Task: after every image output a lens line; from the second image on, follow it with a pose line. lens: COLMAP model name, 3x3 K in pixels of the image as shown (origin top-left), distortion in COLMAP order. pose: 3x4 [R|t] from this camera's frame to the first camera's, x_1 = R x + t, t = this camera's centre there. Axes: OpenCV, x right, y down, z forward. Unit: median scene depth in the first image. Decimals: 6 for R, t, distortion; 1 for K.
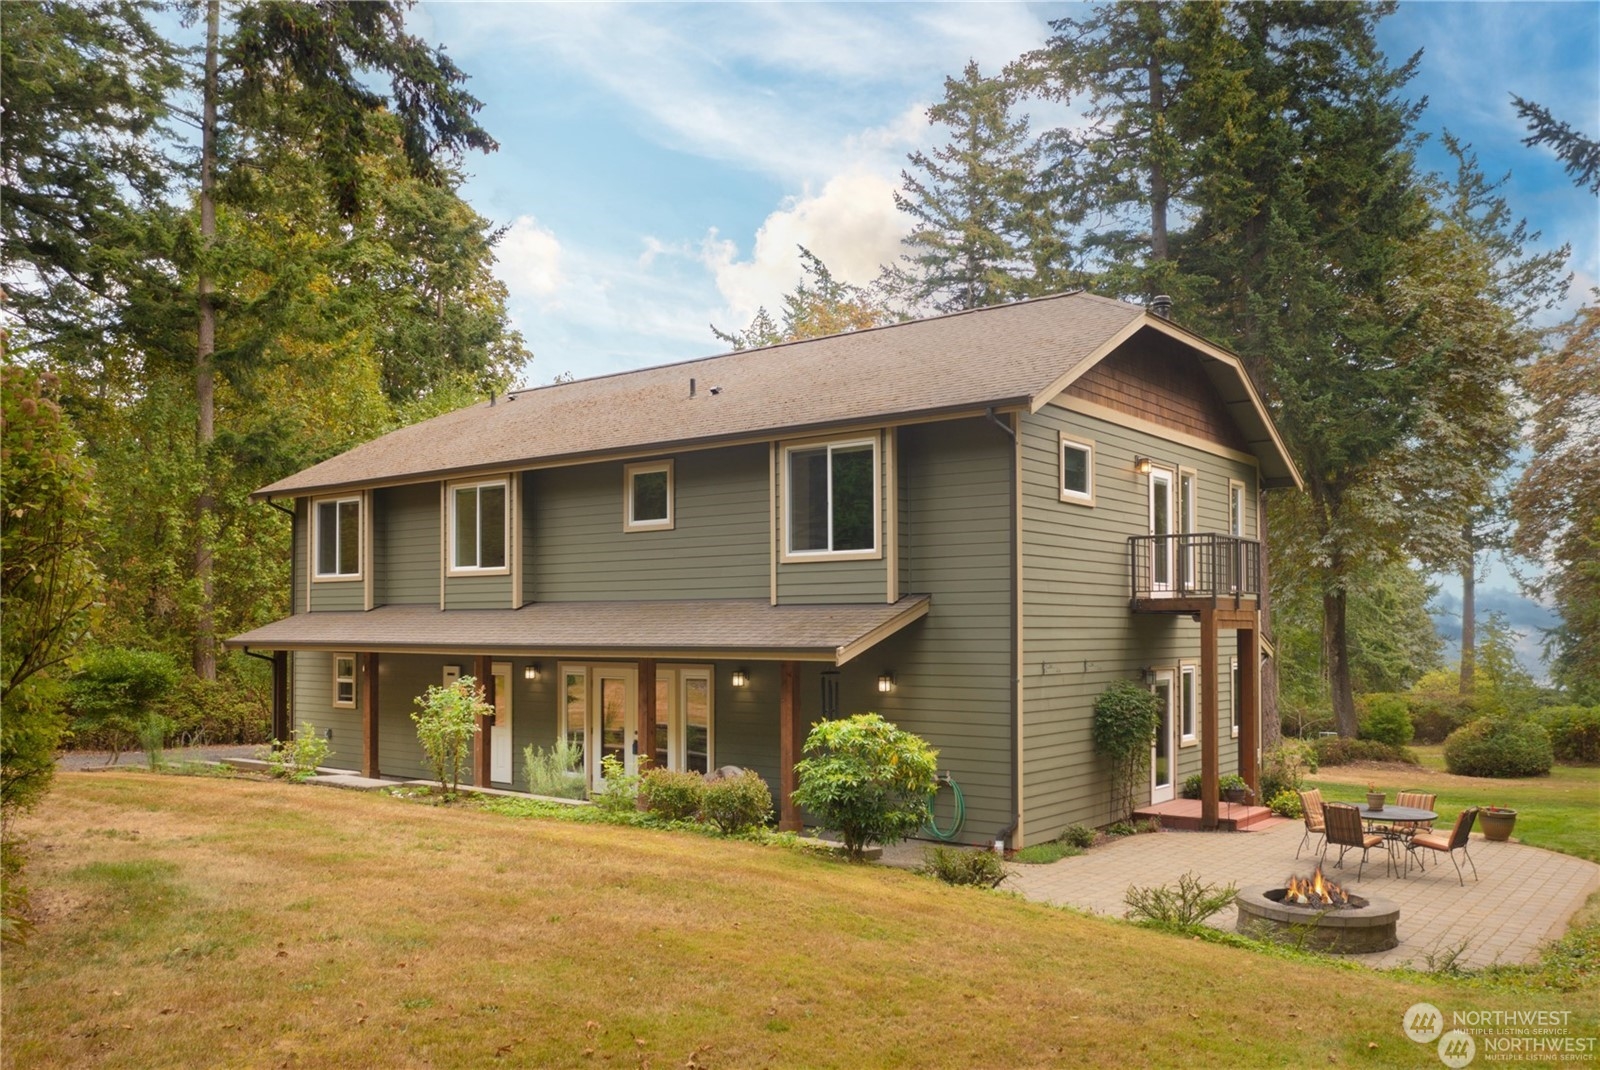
lens RADIAL K [[1252.5, 0, 791.4], [0, 1252.5, 523.8], [0, 0, 1]] dist [-0.009566, 0.014088]
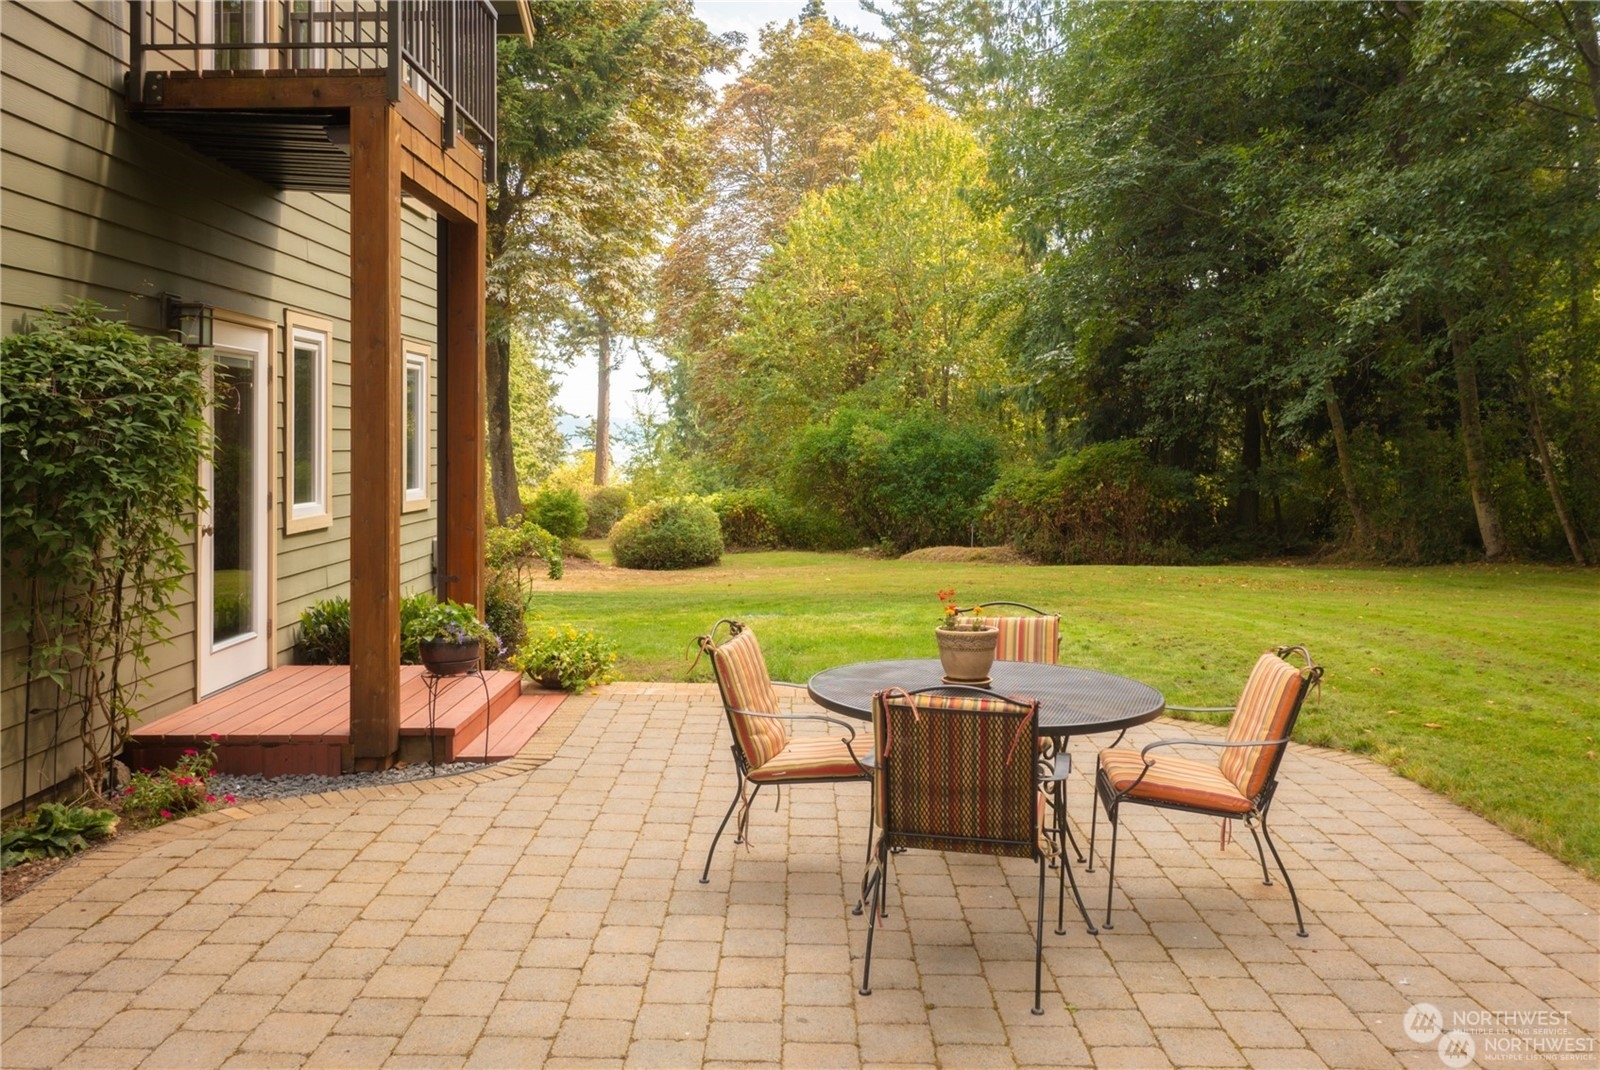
lens RADIAL K [[1252.5, 0, 799.2], [0, 1252.5, 518.6], [0, 0, 1]] dist [-0.009566, 0.014088]
pose [[0.773699, -0.035431, 0.632561, 0.188055], [-0.056482, 0.990602, 0.124570, 0.116132], [-0.631030, -0.132108, 0.764427, 0.601356]]
